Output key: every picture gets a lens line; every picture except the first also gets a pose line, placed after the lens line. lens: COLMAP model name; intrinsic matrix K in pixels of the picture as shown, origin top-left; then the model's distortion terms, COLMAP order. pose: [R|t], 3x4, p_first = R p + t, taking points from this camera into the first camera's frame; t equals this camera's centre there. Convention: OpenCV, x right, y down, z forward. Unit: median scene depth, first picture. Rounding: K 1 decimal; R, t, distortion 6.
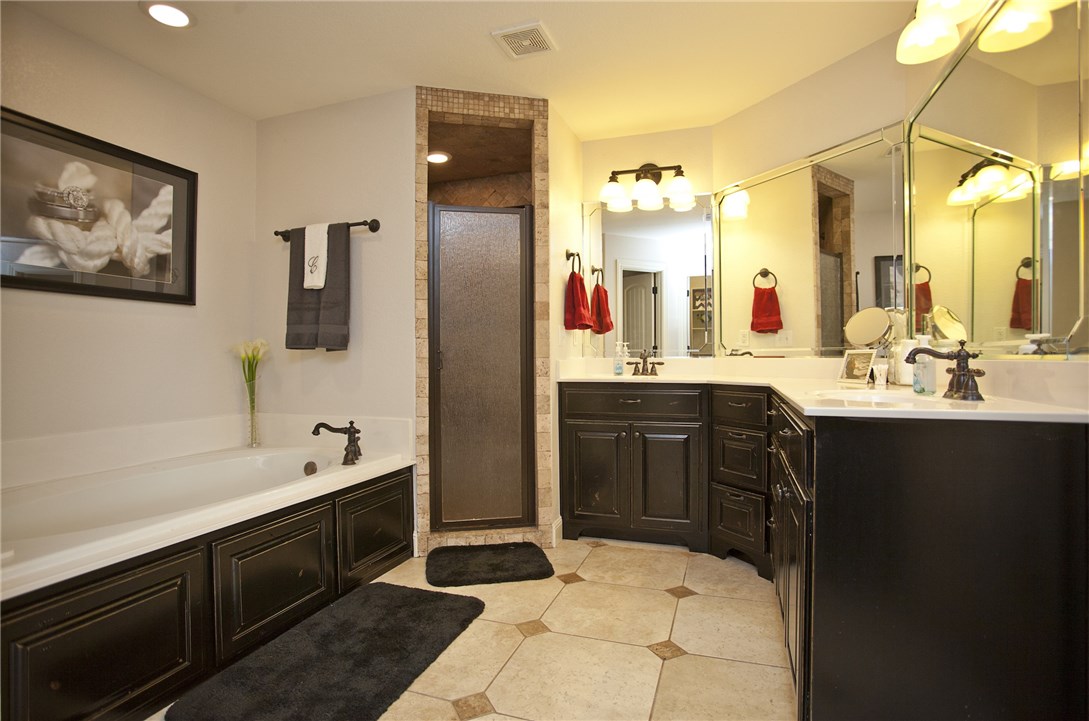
lens RADIAL K [[544.4, 0, 544.7], [0, 544.4, 360.1], [0, 0, 1]] dist [-0.046256, 0.007039]
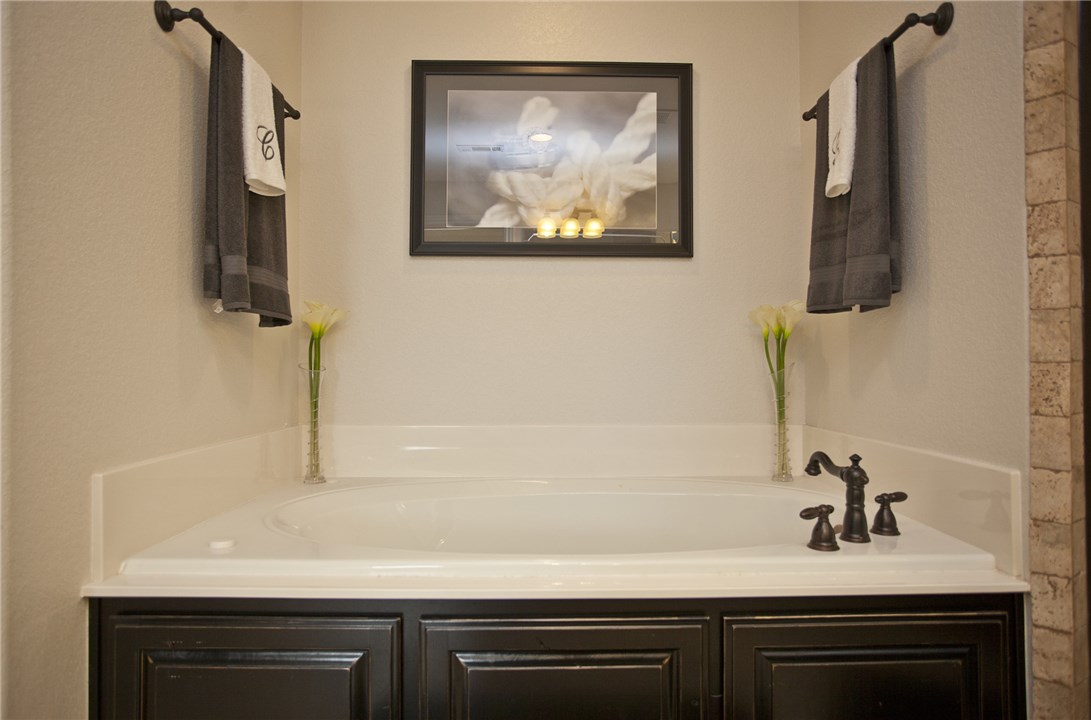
lens RADIAL K [[671.5, 0, 545.8], [0, 671.5, 352.8], [0, 0, 1]] dist [-0.021587, 0.002552]
pose [[0.342553, -0.016575, -0.939352, 0.083808], [-0.008144, 0.999754, -0.020611, 0.040395], [0.939463, 0.014710, 0.342334, 0.560712]]
